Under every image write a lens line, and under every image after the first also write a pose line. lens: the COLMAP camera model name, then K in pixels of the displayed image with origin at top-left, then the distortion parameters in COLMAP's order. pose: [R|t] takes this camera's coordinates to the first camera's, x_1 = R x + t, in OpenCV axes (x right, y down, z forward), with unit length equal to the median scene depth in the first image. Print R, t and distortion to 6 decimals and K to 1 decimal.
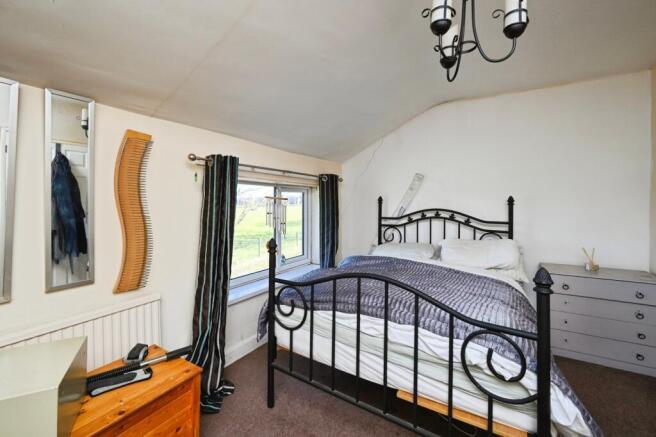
lens RADIAL K [[278.7, 0, 327.0], [0, 278.7, 208.2], [0, 0, 1]] dist [0.001131, 0.000191]
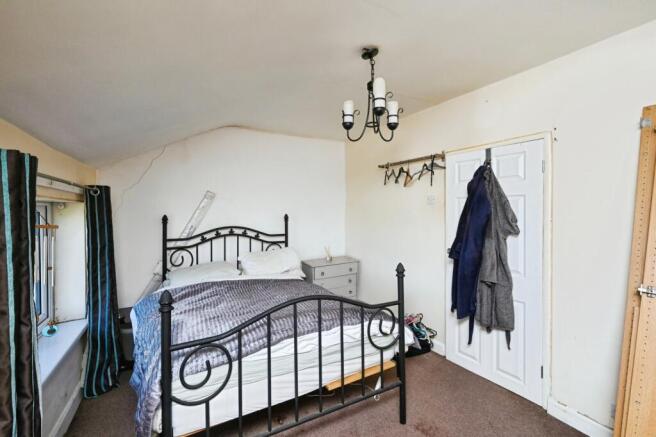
lens RADIAL K [[272.4, 0, 328.0], [0, 272.4, 218.5], [0, 0, 1]] dist [0.000523, 0.000035]
pose [[0.498168, -0.032180, 0.866483, -0.518634], [0.028476, 0.999379, 0.020744, -0.063764], [-0.866613, 0.014340, 0.498775, 0.281085]]
